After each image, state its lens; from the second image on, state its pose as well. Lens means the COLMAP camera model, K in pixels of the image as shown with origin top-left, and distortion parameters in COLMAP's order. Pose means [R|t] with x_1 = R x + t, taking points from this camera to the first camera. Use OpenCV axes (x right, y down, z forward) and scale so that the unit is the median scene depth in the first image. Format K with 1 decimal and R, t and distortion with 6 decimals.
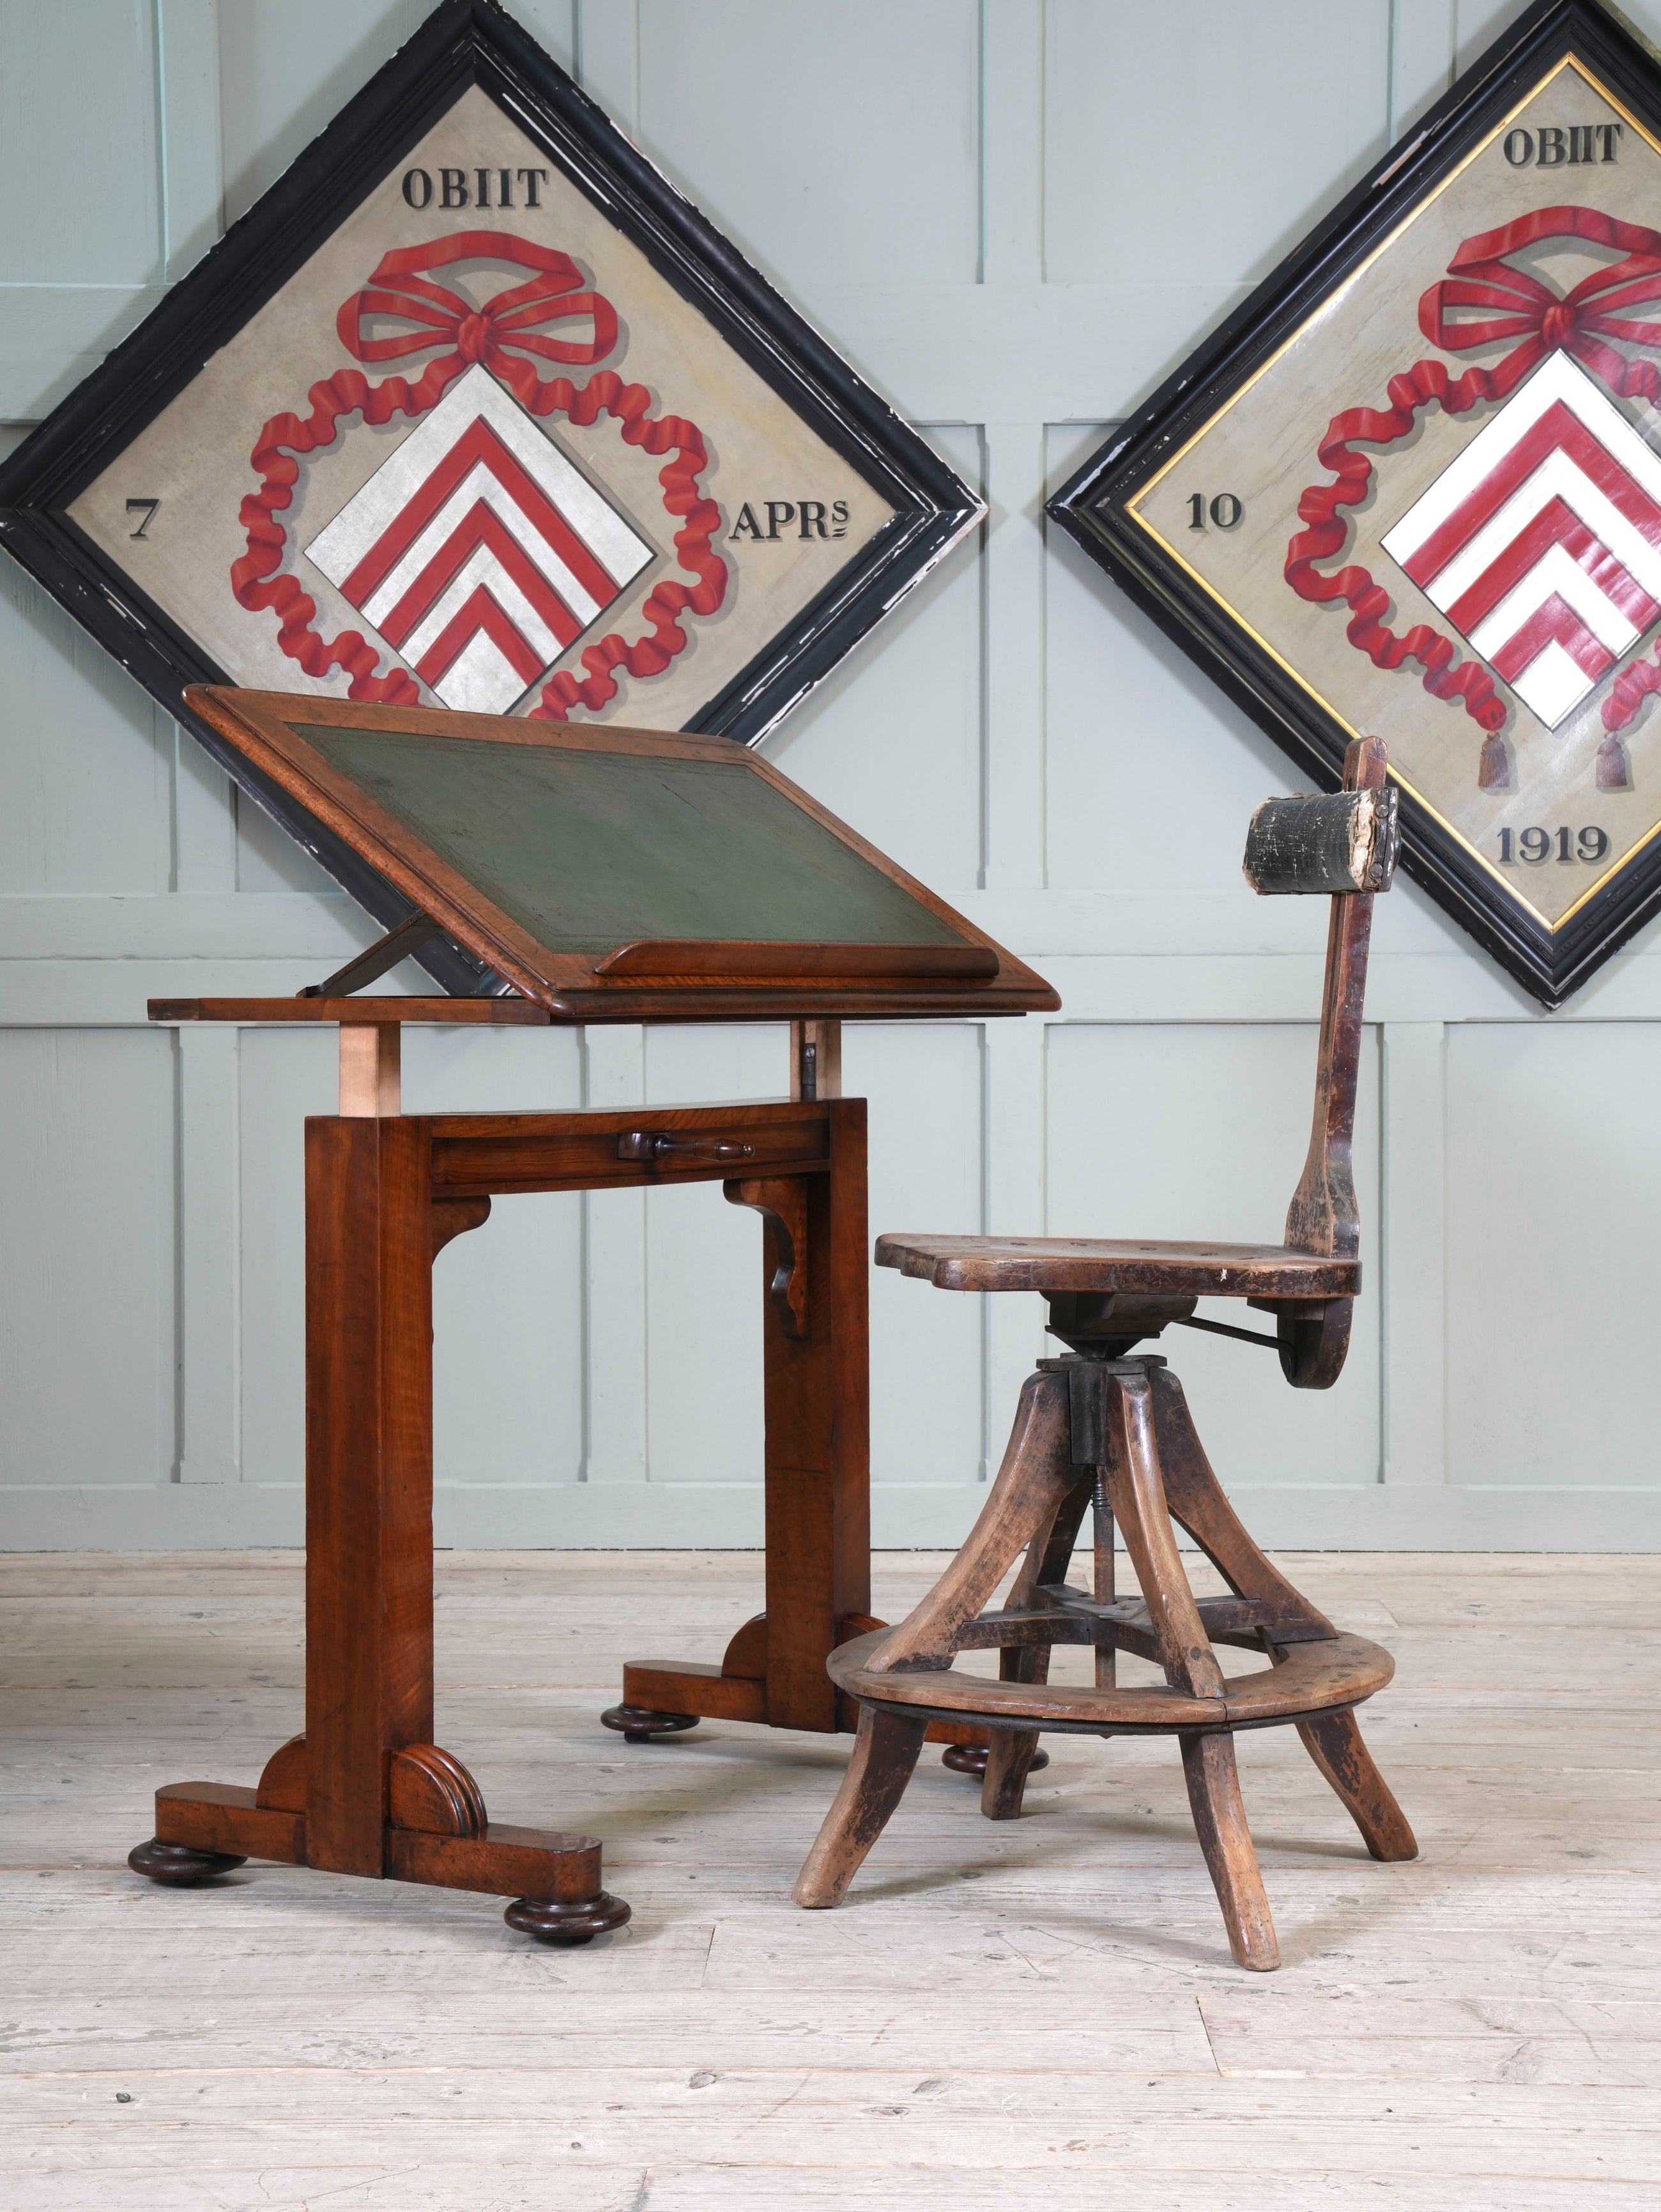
lens RADIAL K [[3503.9, 0, 830.0], [0, 3503.9, 1115.6], [0, 0, 1]] dist [0.121492, 0.388016]
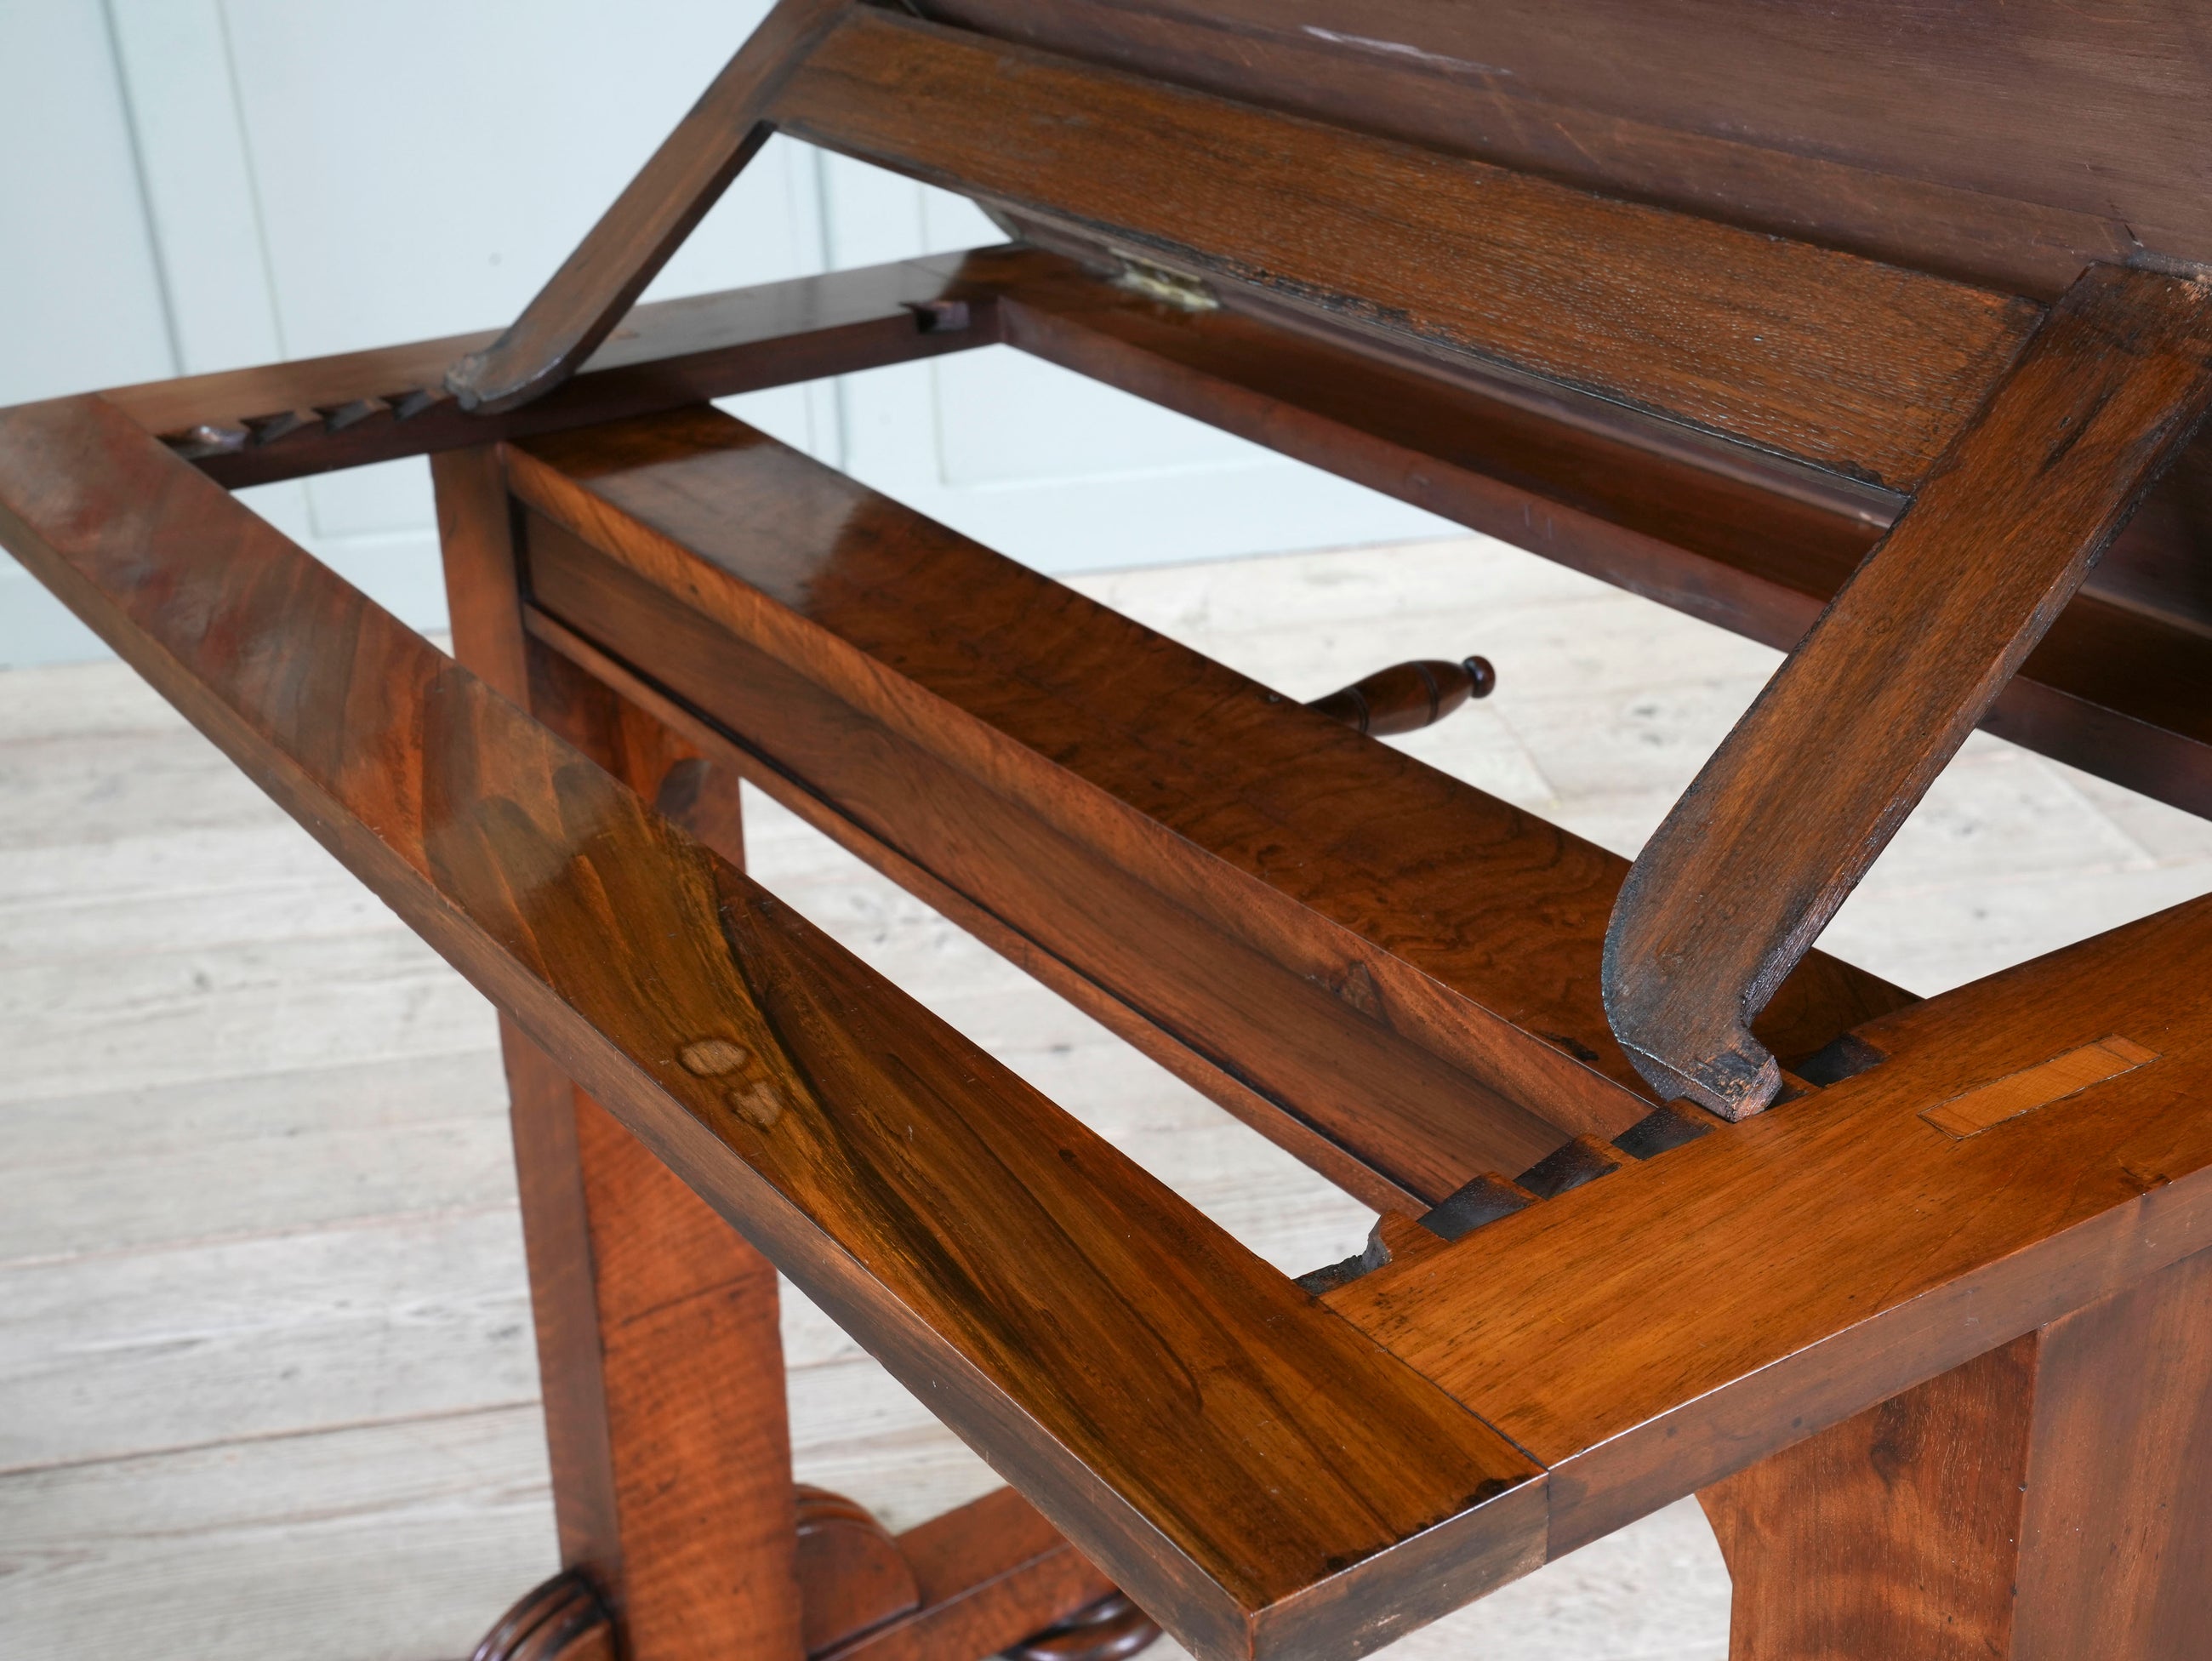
lens RADIAL K [[3043.5, 0, 1107.8], [0, 3043.5, 820.0], [0, 0, 1]] dist [0.069039, 0.176074]
pose [[0.984016, -0.109408, 0.140508, 0.005523], [0.045225, 0.916677, 0.397061, -0.062922], [-0.172242, -0.384360, 0.906973, 0.464914]]
